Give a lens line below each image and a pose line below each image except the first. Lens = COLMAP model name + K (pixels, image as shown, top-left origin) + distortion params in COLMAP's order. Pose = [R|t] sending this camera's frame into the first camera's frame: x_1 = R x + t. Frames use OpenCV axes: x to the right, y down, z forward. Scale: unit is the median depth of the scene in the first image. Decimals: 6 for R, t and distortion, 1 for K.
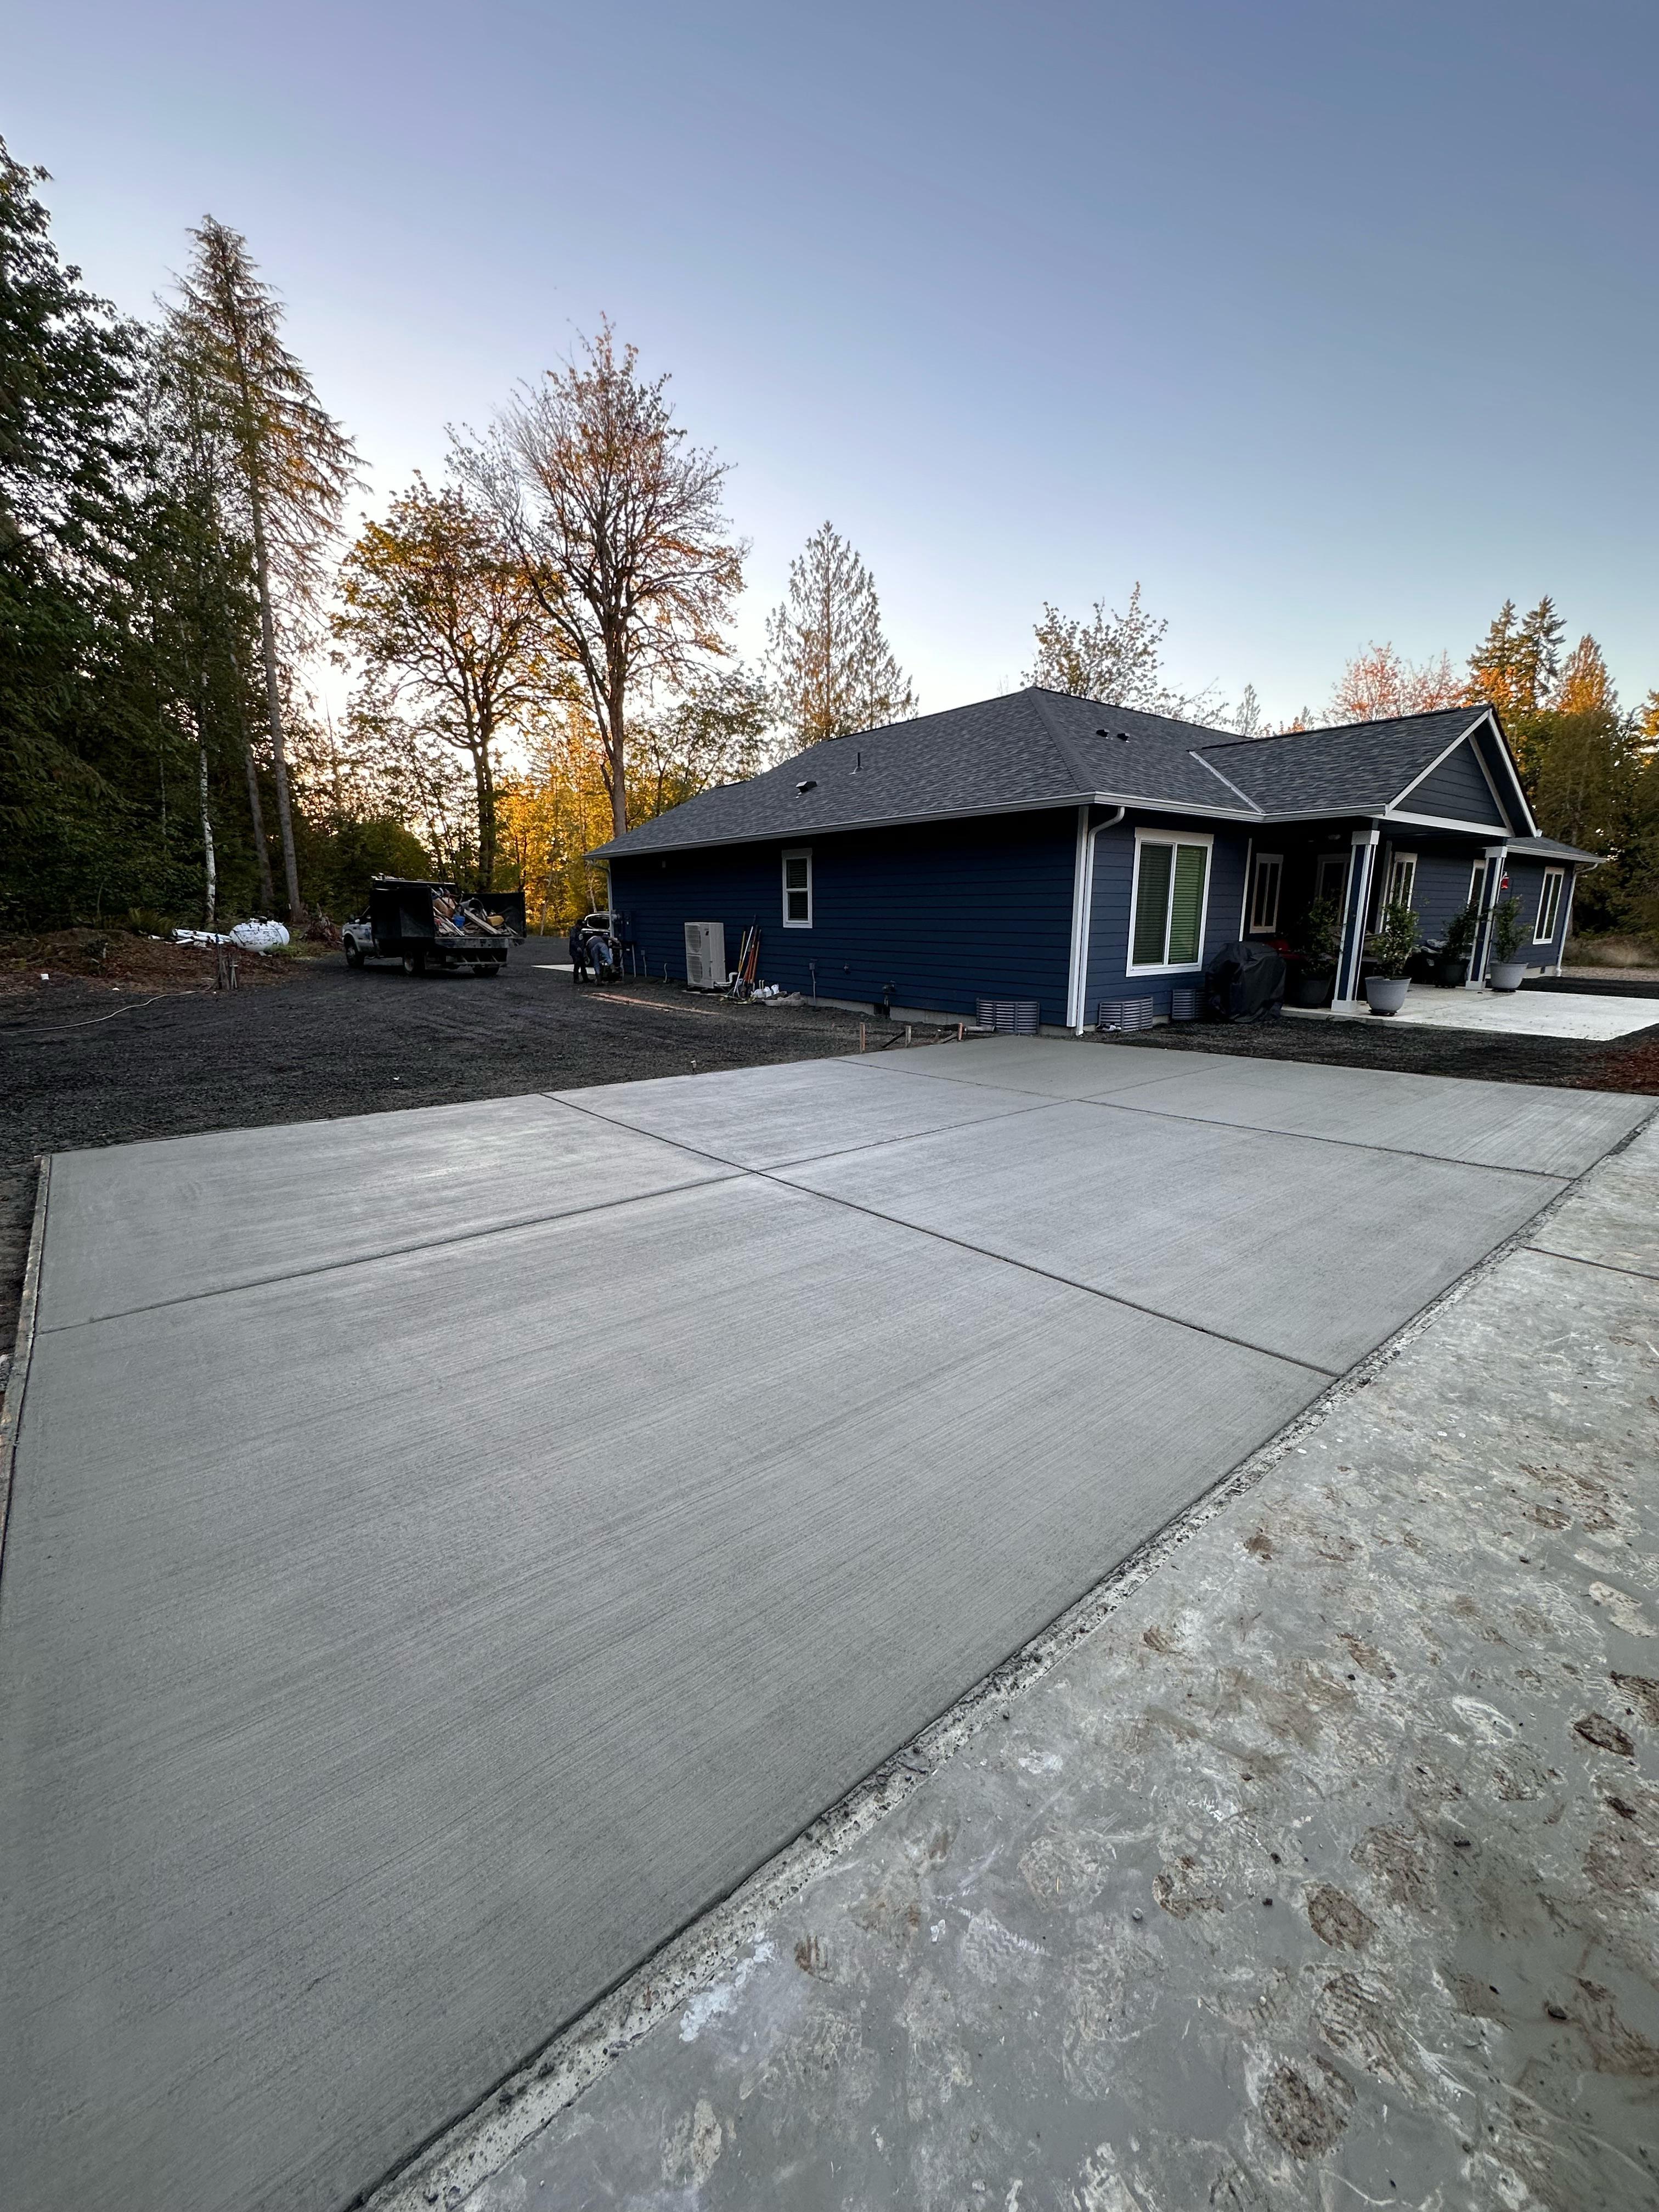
lens RADIAL K [[880.7, 0, 829.5], [0, 880.7, 1106.2], [0, 0, 1]] dist [-0.002364, 0.000251]
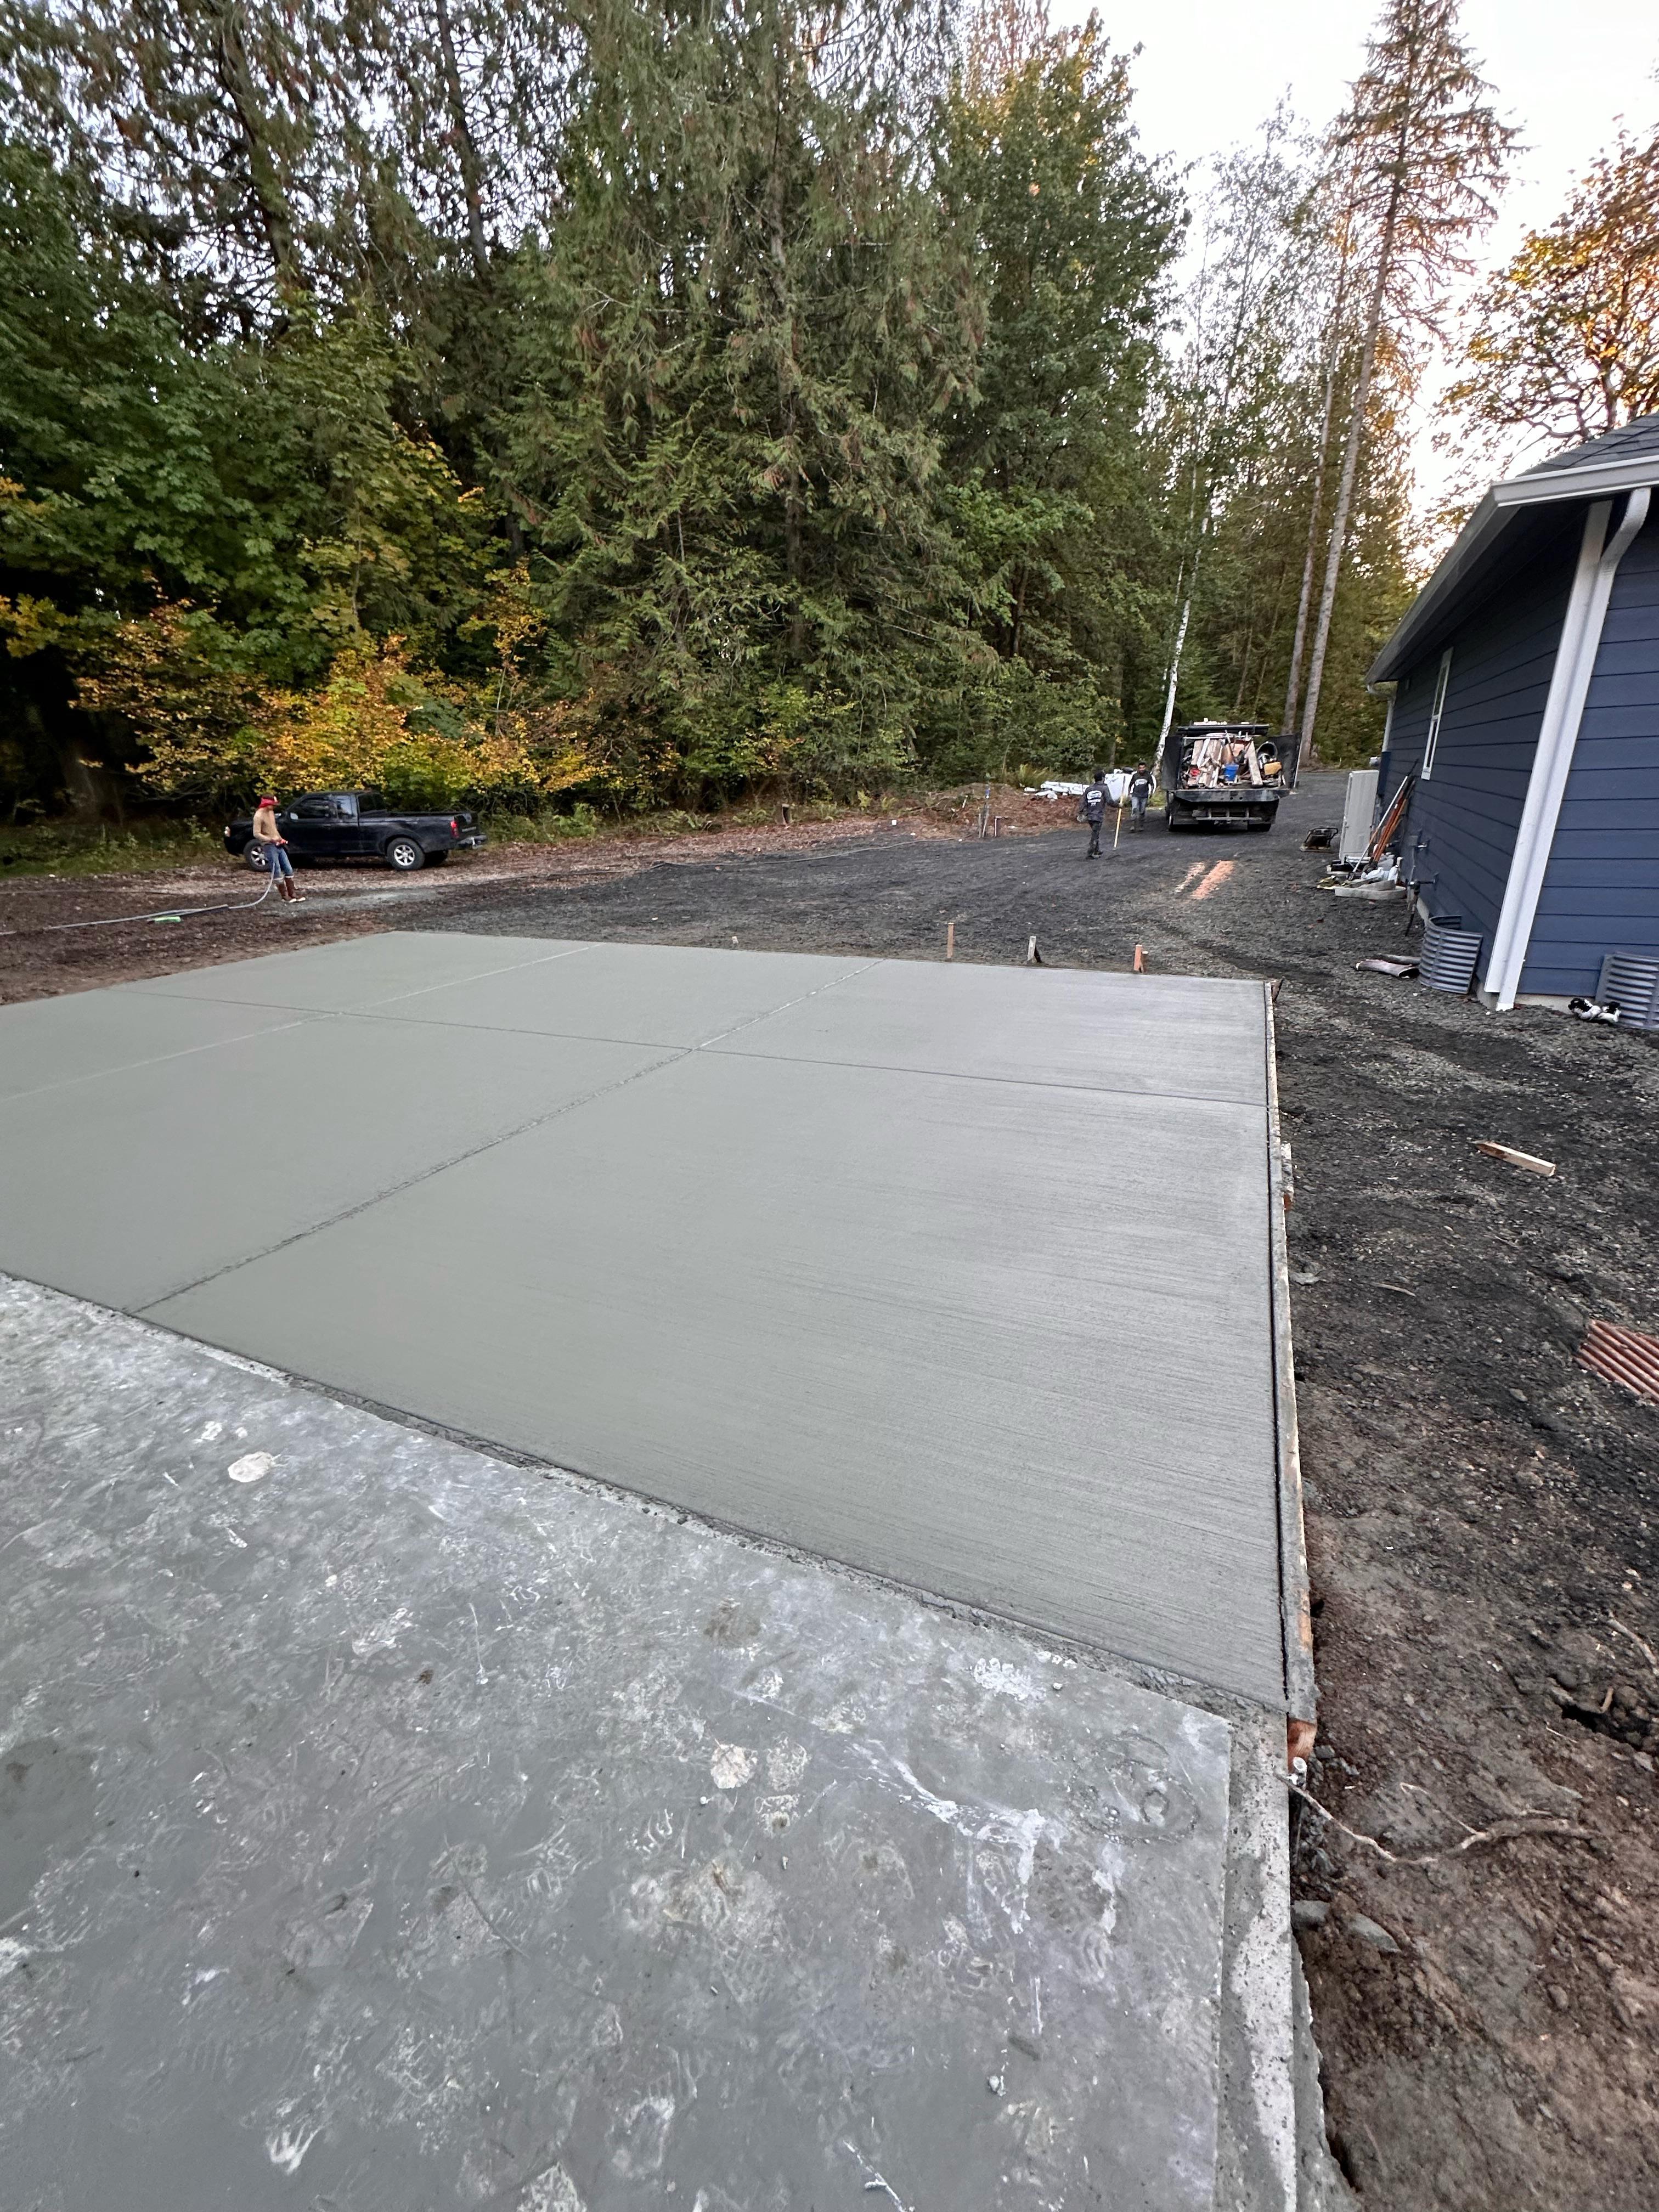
lens RADIAL K [[880.7, 0, 828.9], [0, 880.7, 1106.7], [0, 0, 1]] dist [-0.002364, 0.000251]
pose [[0.421397, 0.303706, -0.854510, 1.301383], [-0.154964, 0.952513, 0.262118, -0.232553], [0.893538, 0.021963, 0.448449, 1.002687]]
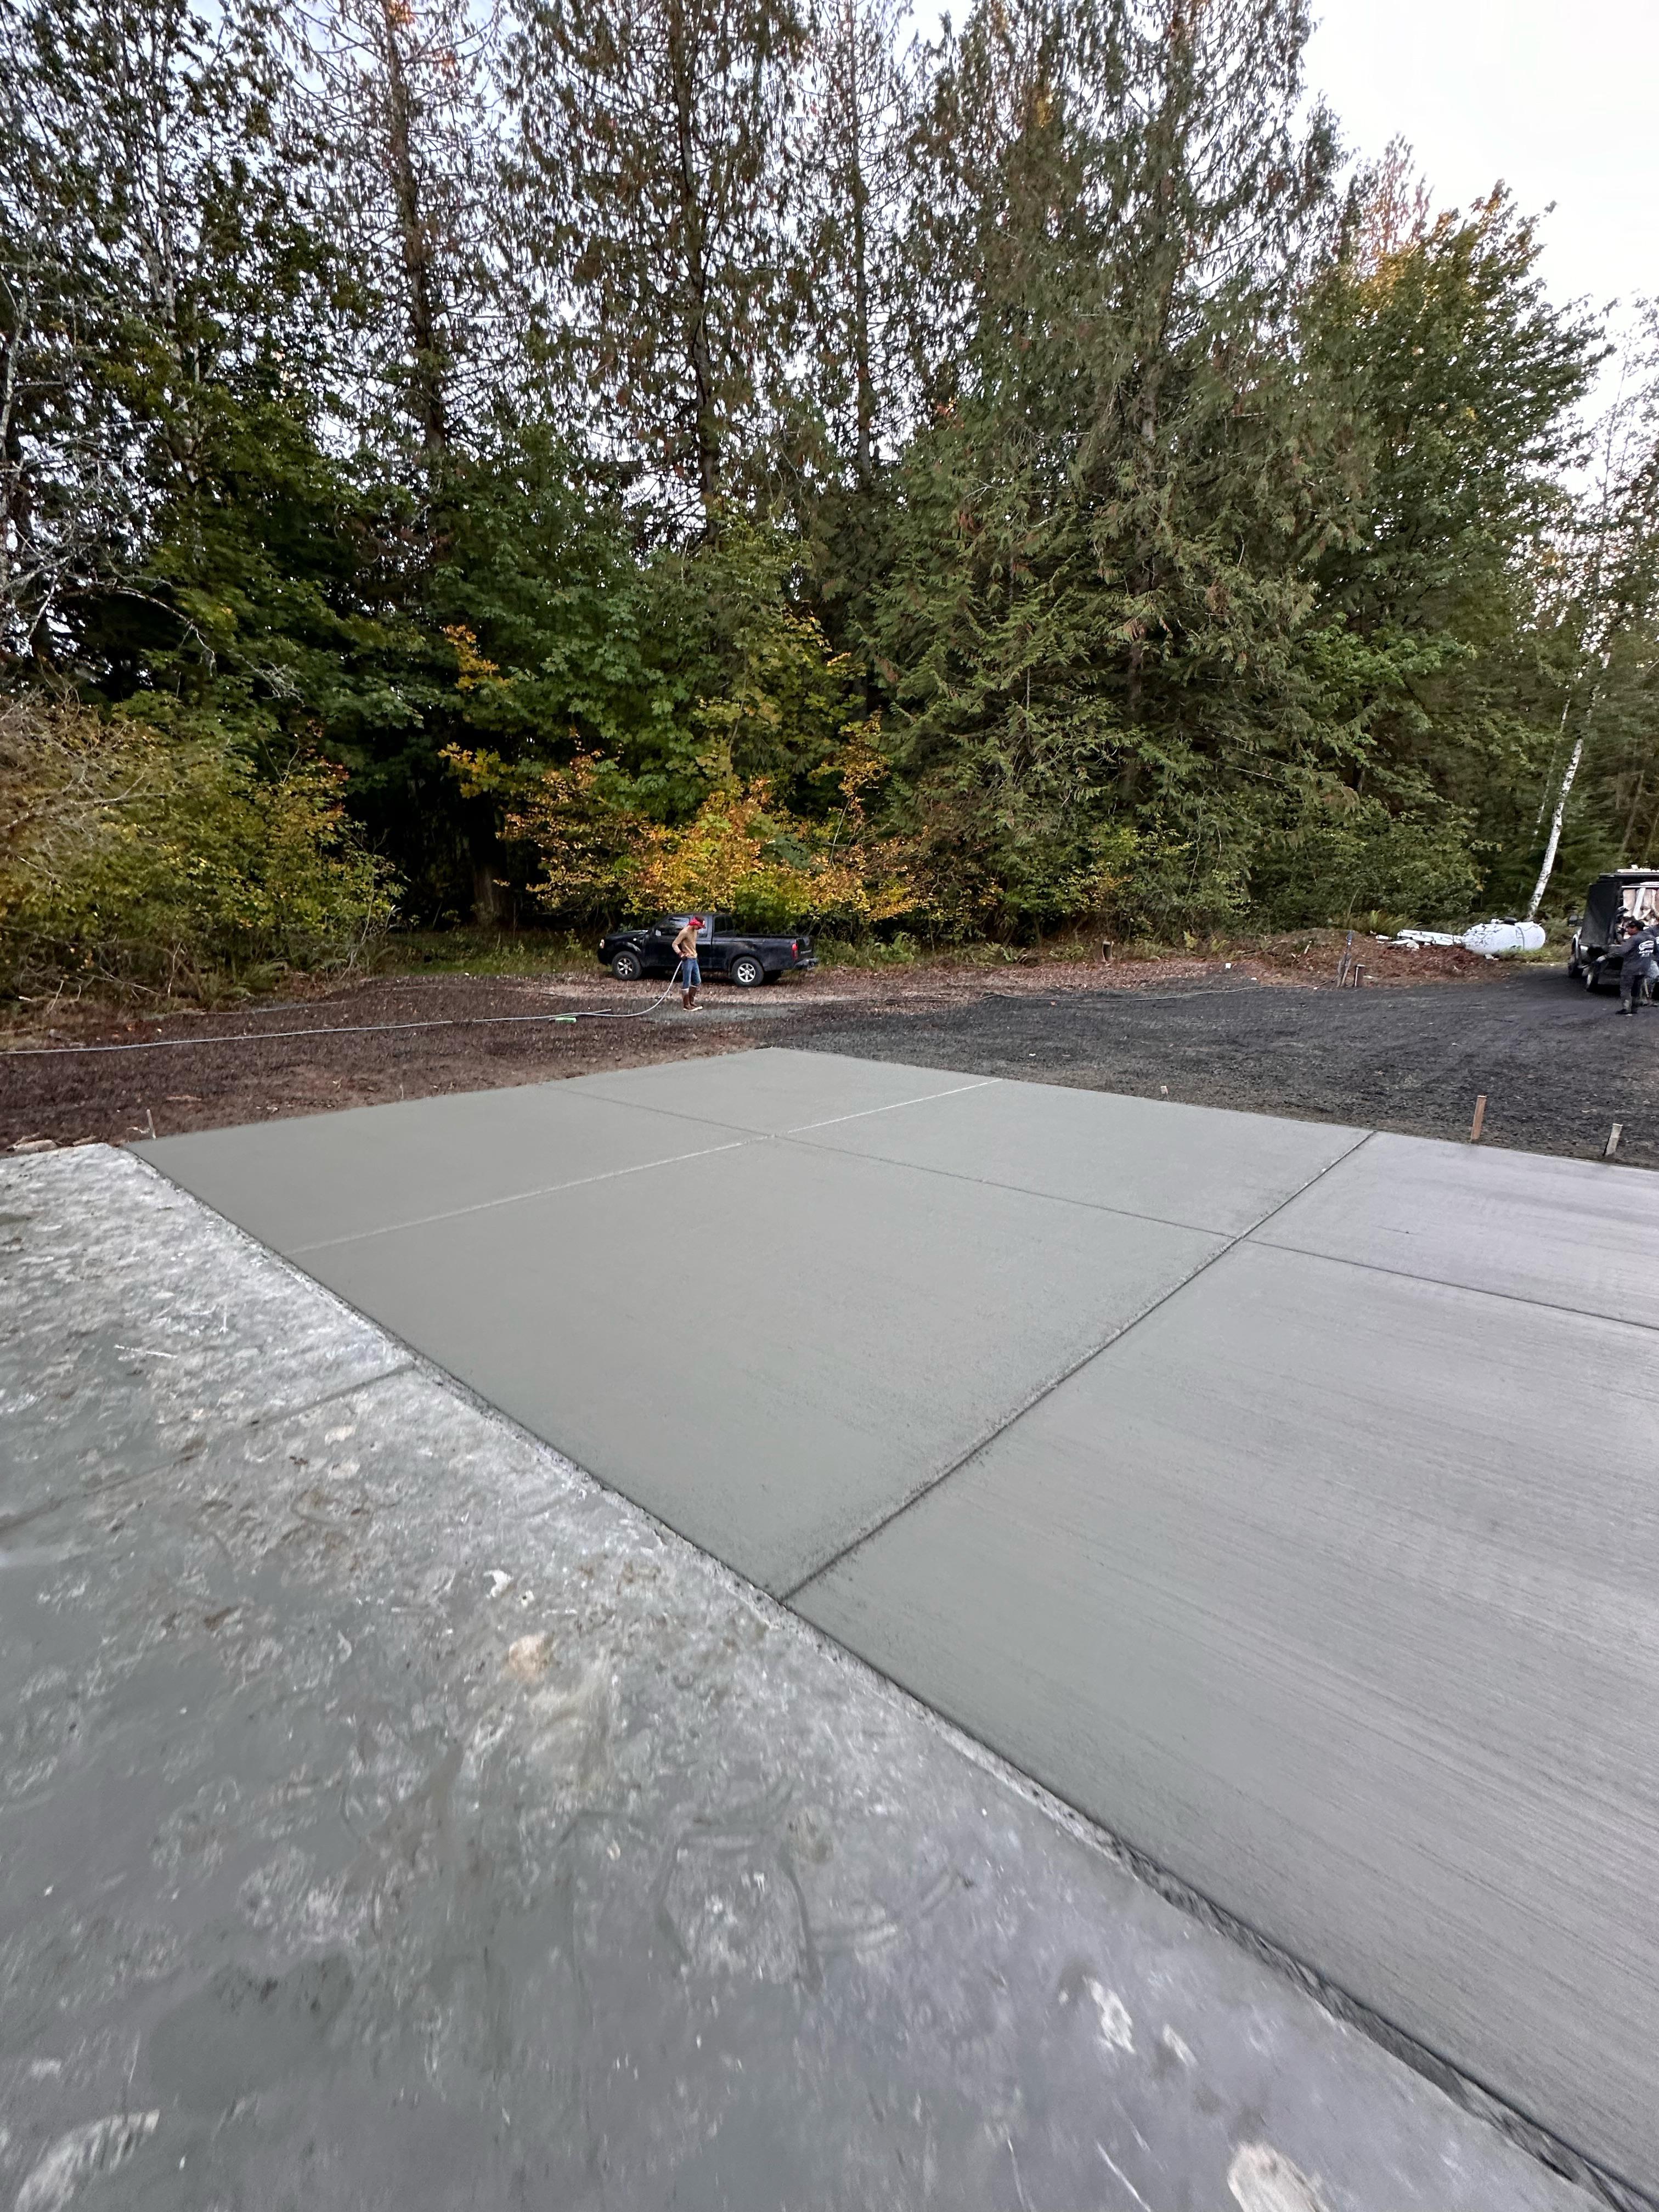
lens RADIAL K [[880.7, 0, 832.9], [0, 880.7, 1107.2], [0, 0, 1]] dist [-0.002364, 0.000251]
pose [[0.148516, 0.208225, -0.966740, 1.054412], [-0.205411, 0.962755, 0.175811, -0.187203], [0.967341, 0.172468, 0.185756, 0.800708]]
